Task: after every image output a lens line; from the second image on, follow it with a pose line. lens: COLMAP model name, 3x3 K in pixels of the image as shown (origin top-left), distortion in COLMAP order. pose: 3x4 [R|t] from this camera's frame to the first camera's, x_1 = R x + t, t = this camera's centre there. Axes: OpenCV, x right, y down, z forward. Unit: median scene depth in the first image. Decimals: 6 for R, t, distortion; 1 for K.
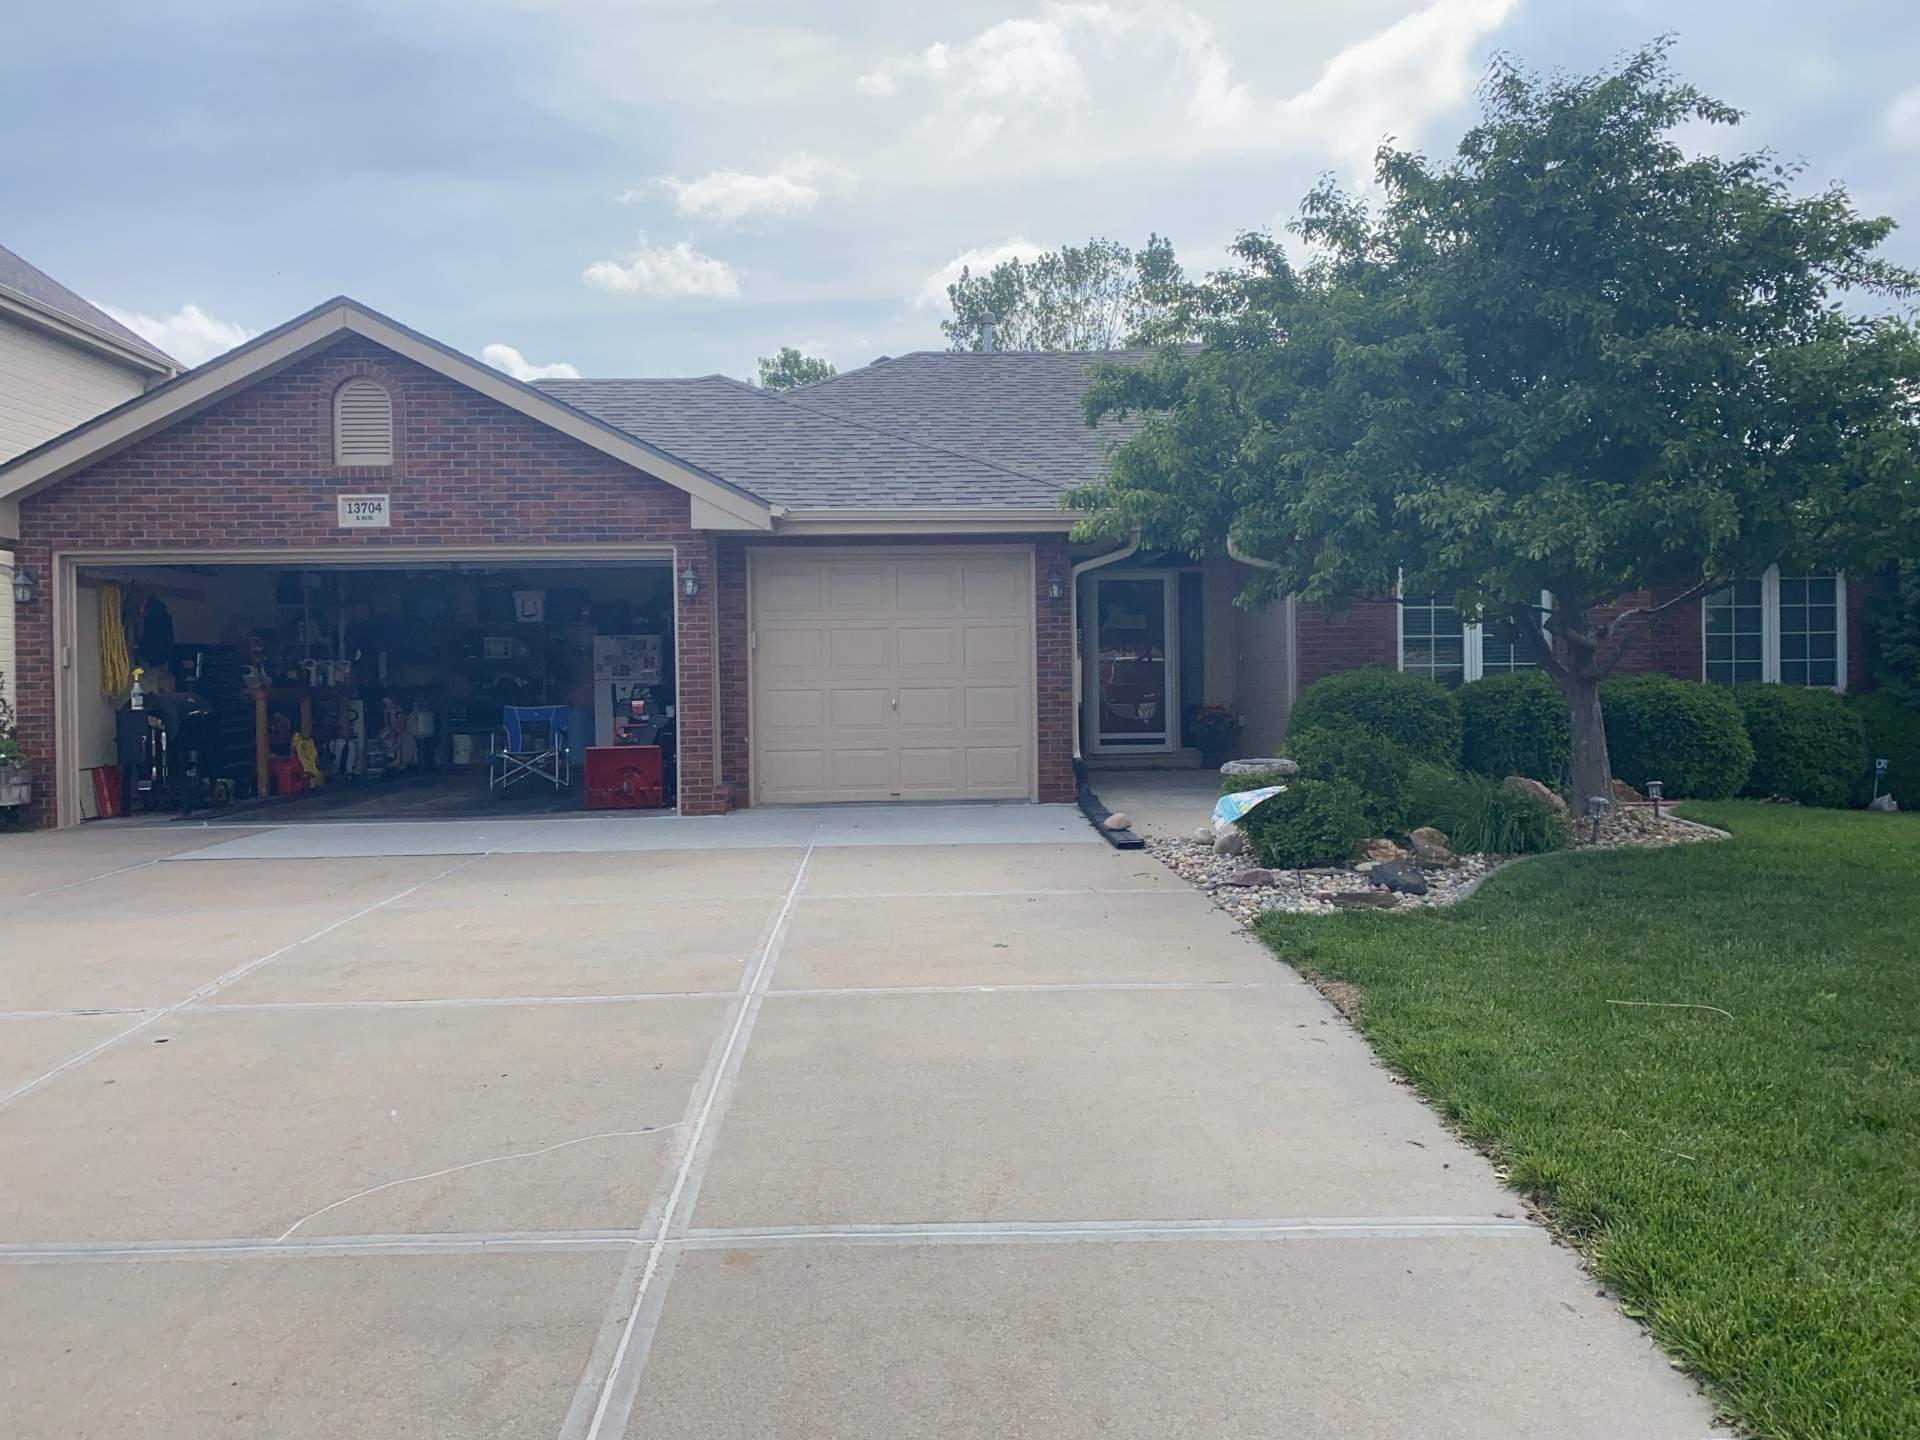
lens RADIAL K [[1456.8, 0, 957.7], [0, 1456.8, 718.8], [0, 0, 1]] dist [0.024455, -0.021653]
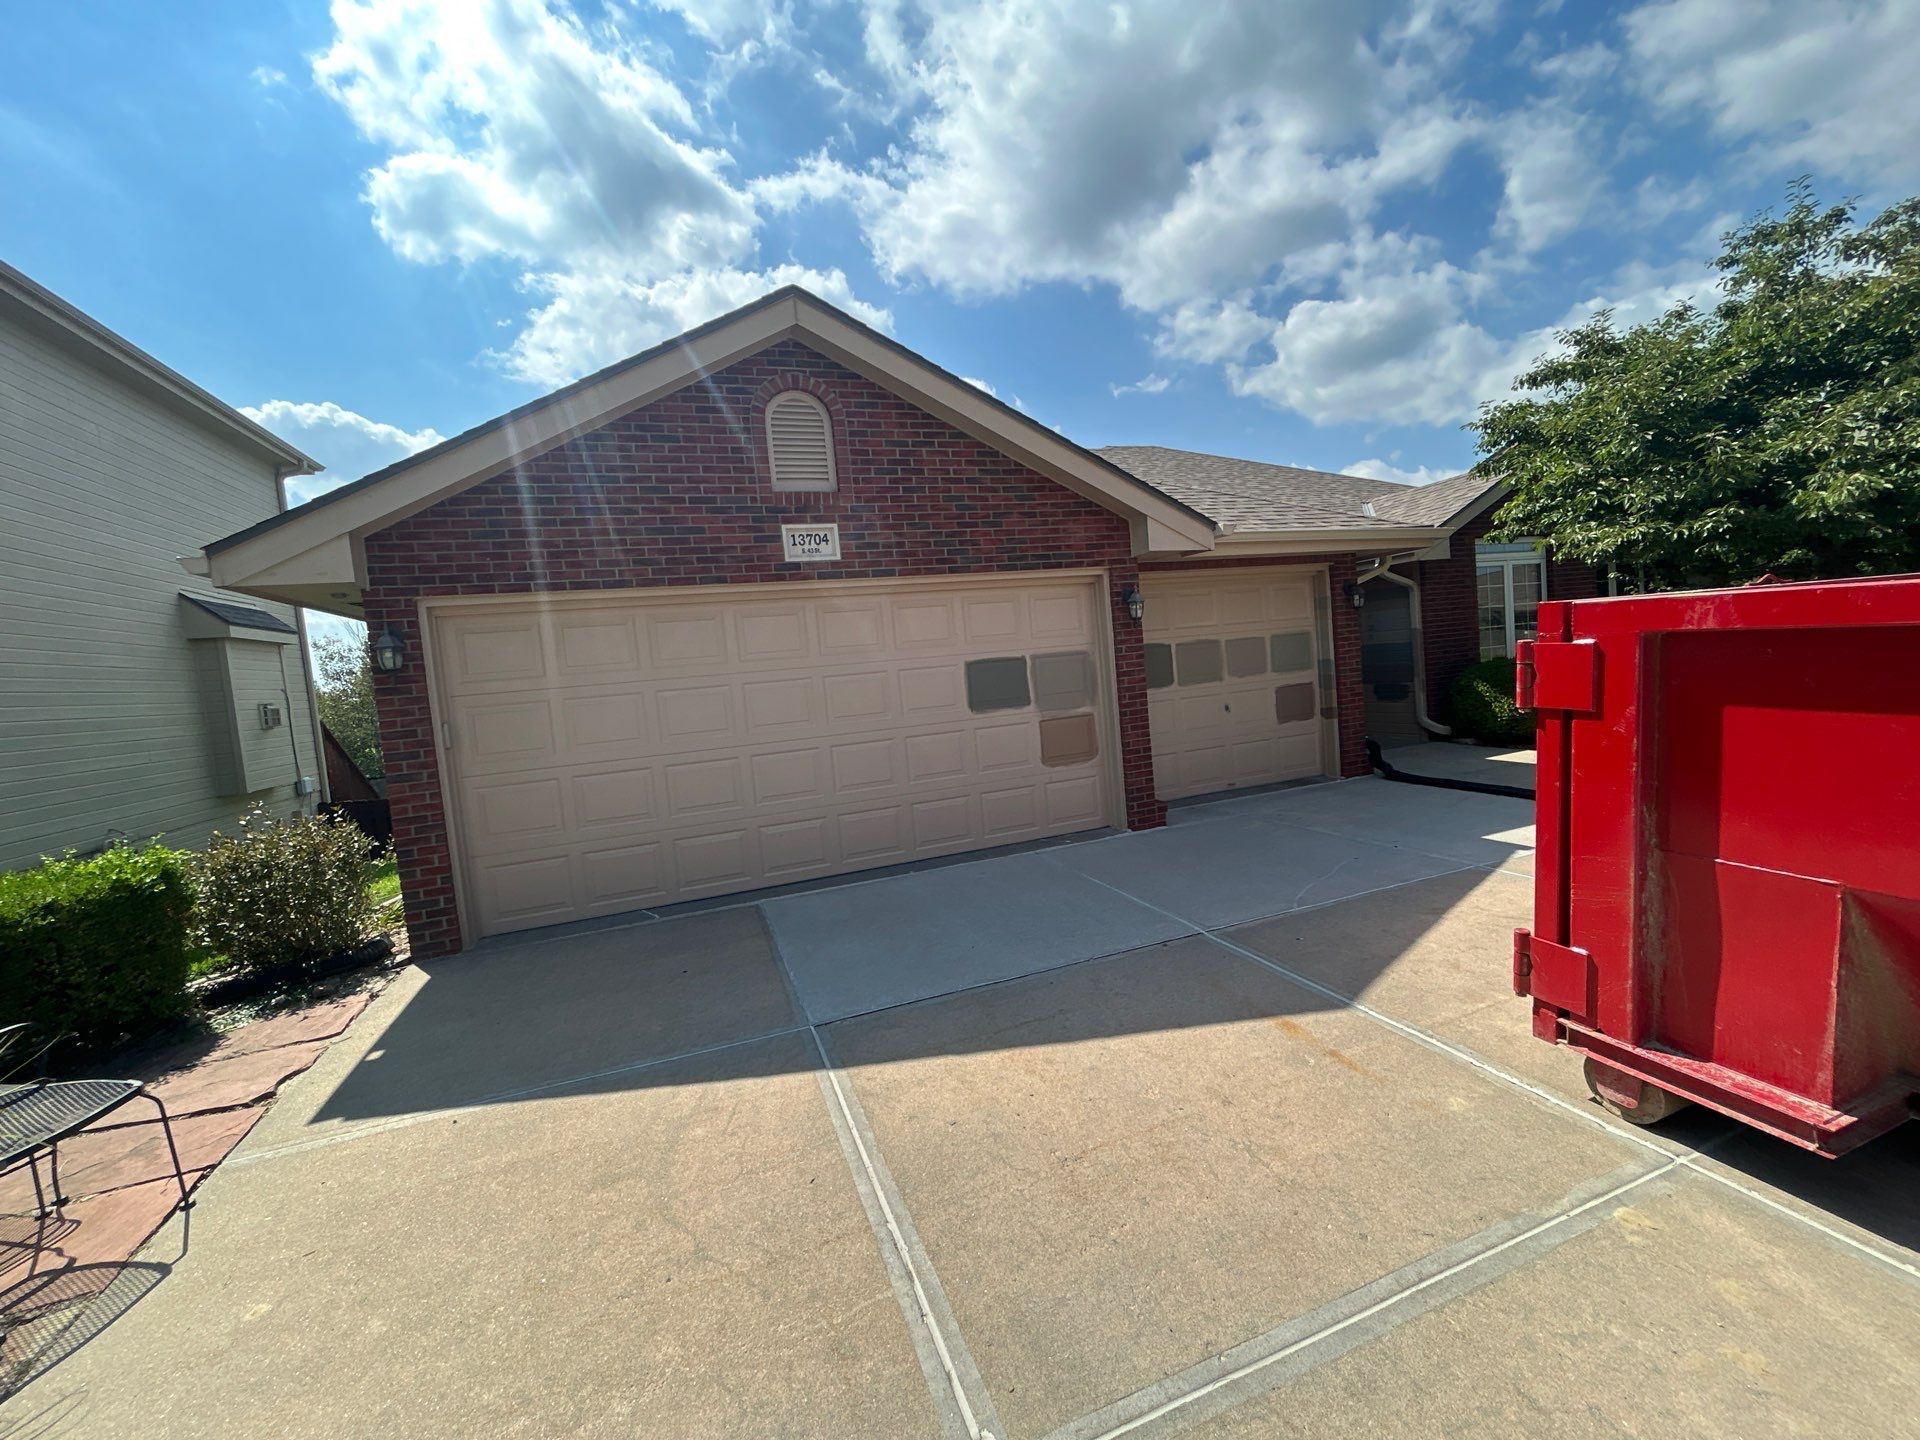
lens RADIAL K [[786.3, 0, 964.4], [0, 786.3, 719.7], [0, 0, 1]] dist [0.000636, -0.000513]
pose [[0.948146, -0.088206, 0.305349, -0.473812], [0.077191, 0.995861, 0.047987, -0.049920], [-0.308318, -0.021929, 0.951031, 0.511328]]
